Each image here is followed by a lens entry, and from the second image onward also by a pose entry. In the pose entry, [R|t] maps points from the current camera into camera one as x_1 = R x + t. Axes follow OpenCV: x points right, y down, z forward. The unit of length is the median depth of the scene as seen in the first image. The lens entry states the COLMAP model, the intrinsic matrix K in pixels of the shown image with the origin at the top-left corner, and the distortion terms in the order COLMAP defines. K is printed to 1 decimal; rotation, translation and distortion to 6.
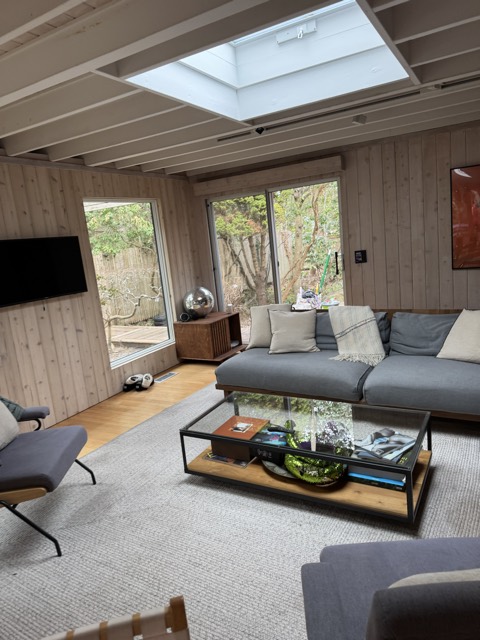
lens RADIAL K [[454.3, 0, 238.9], [0, 454.3, 321.3], [0, 0, 1]] dist [0.029459, -0.020231]
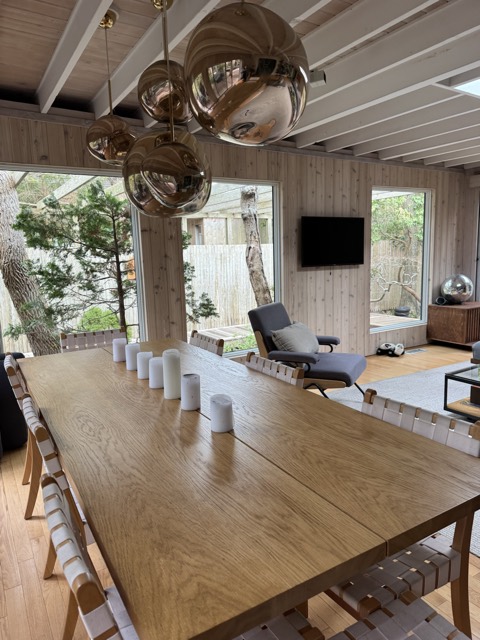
lens RADIAL K [[454.3, 0, 241.3], [0, 454.3, 316.9], [0, 0, 1]] dist [0.029459, -0.020231]
pose [[0.879323, 0.141384, -0.454754, -0.044018], [-0.145735, 0.988990, 0.025682, 0.079717], [0.453378, 0.043691, 0.890247, -0.188946]]
